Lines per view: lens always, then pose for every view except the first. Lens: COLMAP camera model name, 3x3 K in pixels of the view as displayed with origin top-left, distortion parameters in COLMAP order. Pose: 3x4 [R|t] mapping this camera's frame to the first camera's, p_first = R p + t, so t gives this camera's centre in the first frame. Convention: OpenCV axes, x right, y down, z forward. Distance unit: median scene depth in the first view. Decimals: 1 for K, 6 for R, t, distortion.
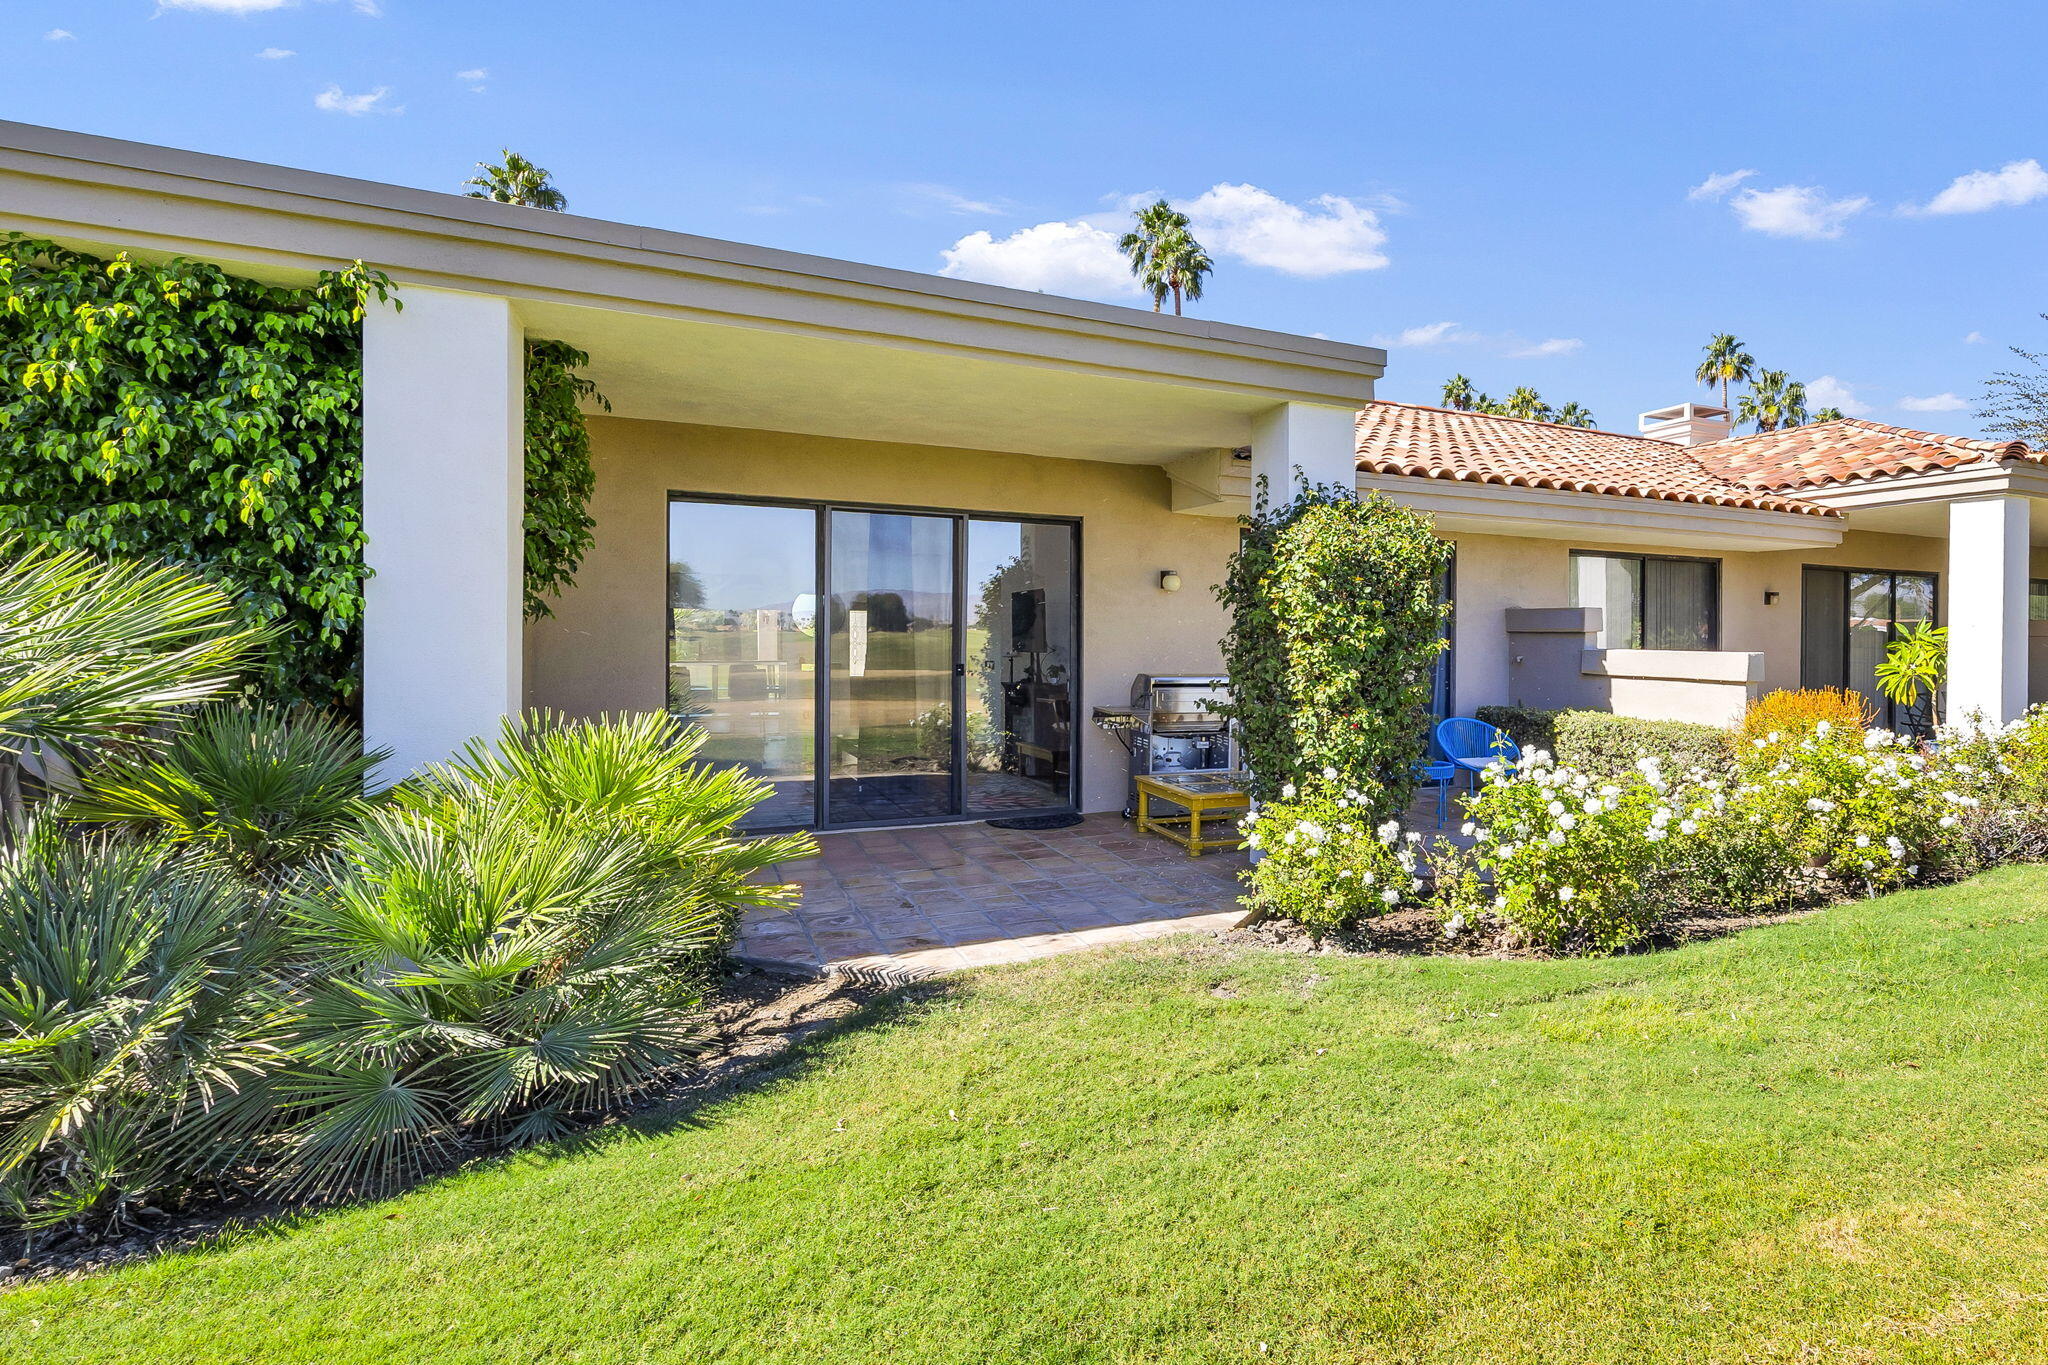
lens RADIAL K [[1003.7, 0, 1029.6], [0, 1003.7, 673.1], [0, 0, 1]] dist [-0.001305, -0.002927]
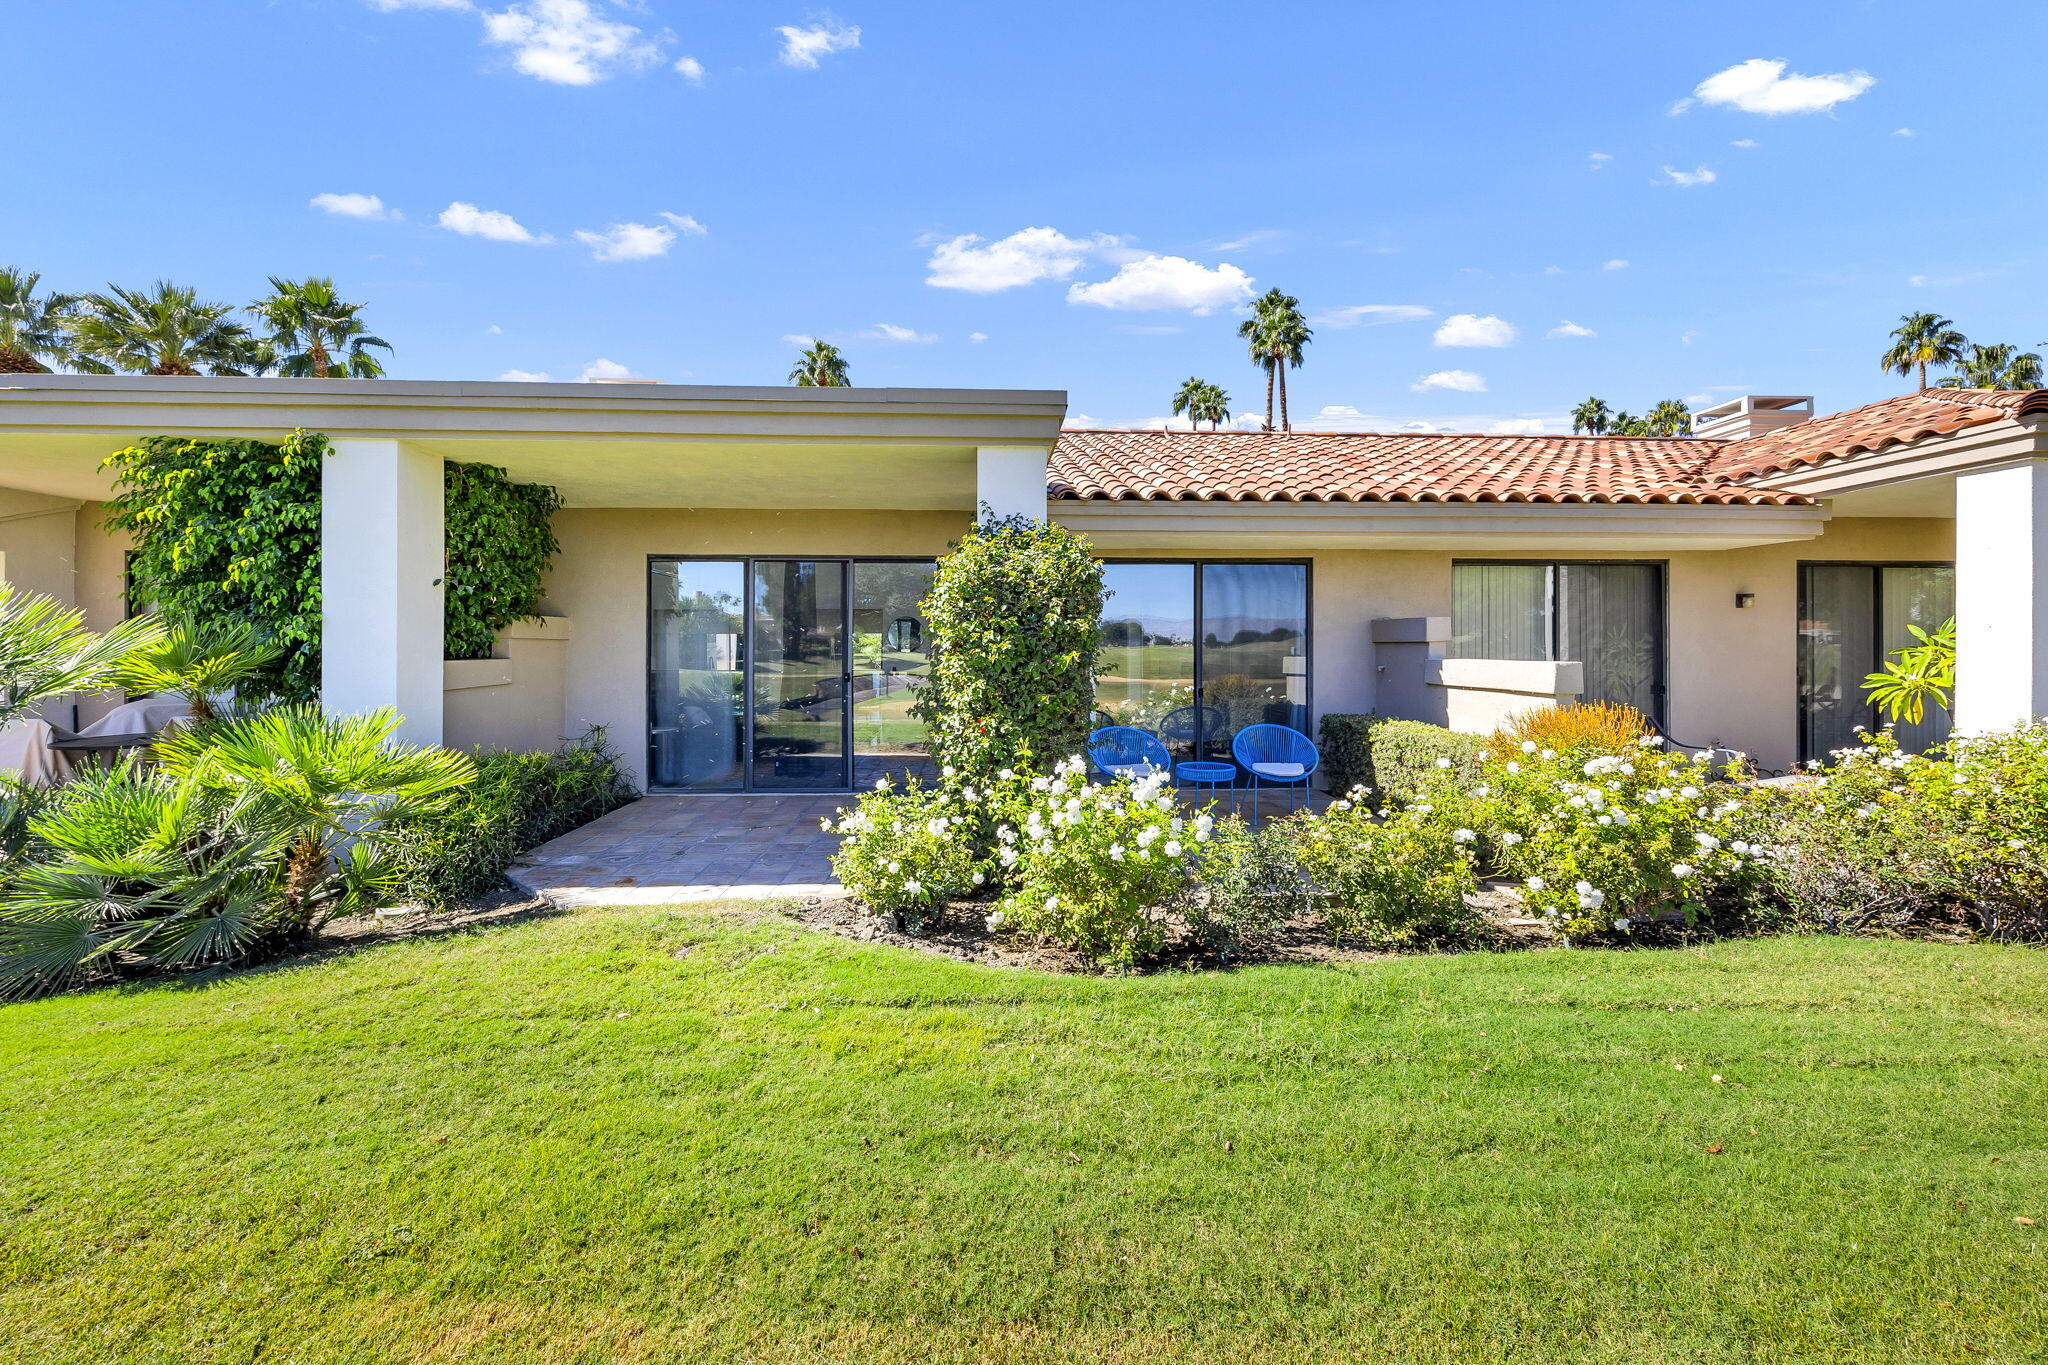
lens RADIAL K [[733.0, 0, 1018.4], [0, 733.0, 671.1], [0, 0, 1]] dist [-0.002064, 0.000152]
pose [[0.926948, 0.000909, -0.375190, 0.410267], [-0.003976, 0.999965, -0.007401, -0.004388], [0.375170, 0.008352, 0.926919, 0.157017]]
